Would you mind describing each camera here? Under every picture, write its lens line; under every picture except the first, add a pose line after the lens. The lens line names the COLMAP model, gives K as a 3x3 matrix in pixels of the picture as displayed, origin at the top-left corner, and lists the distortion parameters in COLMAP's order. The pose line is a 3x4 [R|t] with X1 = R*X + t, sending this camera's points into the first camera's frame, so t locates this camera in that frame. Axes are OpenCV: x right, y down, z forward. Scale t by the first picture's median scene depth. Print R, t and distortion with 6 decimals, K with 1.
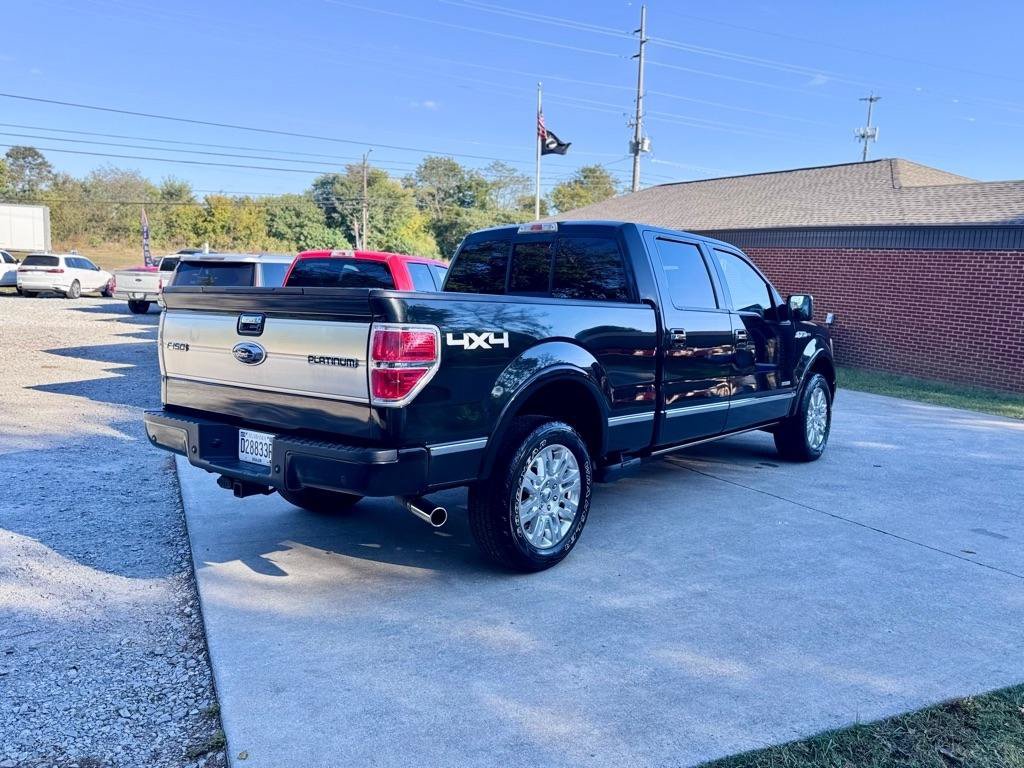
lens RADIAL K [[839.8, 0, 511.7], [0, 839.8, 386.0], [0, 0, 1]] dist [0.118046, -0.192303]
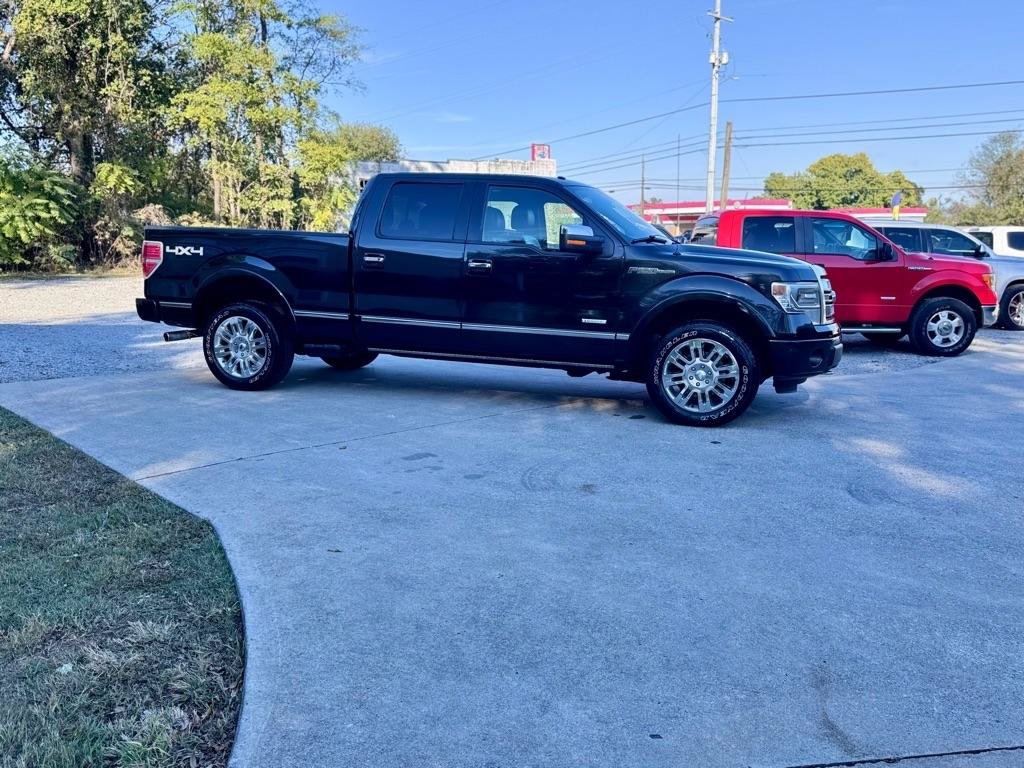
lens RADIAL K [[836.2, 0, 508.9], [0, 836.2, 391.7], [0, 0, 1]] dist [0.128879, -0.192563]
pose [[0.317719, 0.130672, -0.939138, 1.063070], [-0.117492, 0.988251, 0.097757, -0.006259], [0.940878, 0.079282, 0.329339, 0.552701]]
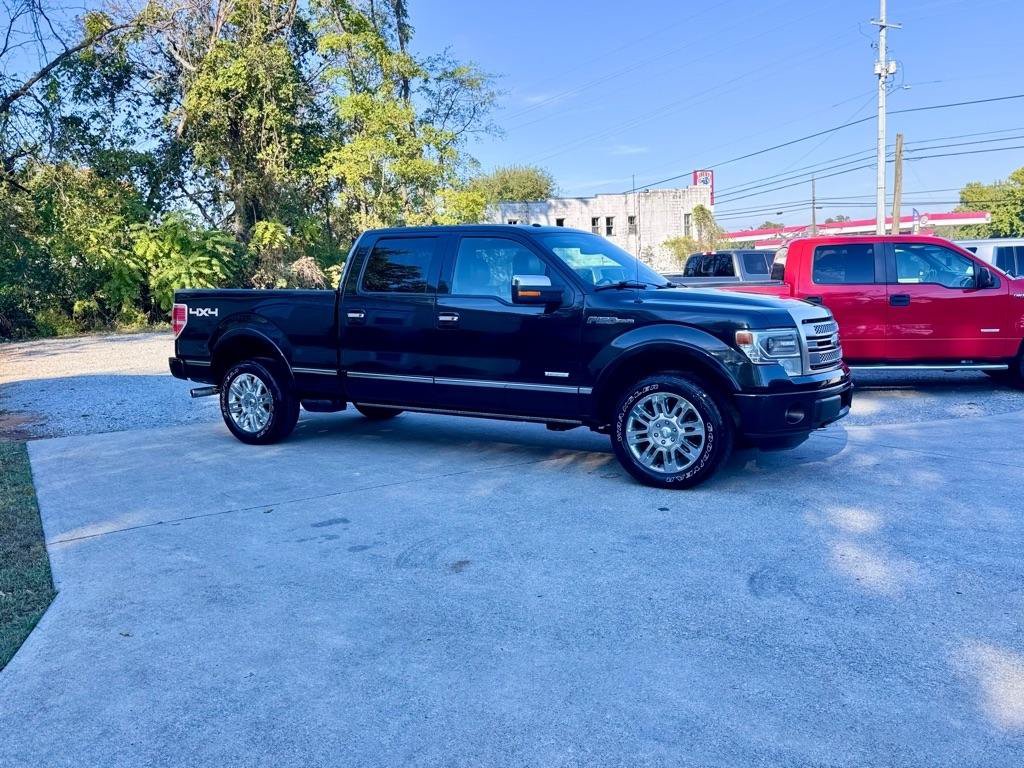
lens RADIAL K [[836.2, 0, 508.9], [0, 836.2, 391.7], [0, 0, 1]] dist [0.128879, -0.192563]
pose [[0.111140, 0.093017, -0.989442, 1.072998], [-0.087434, 0.992665, 0.083498, -0.050388], [0.989951, 0.077230, 0.118458, 0.767911]]
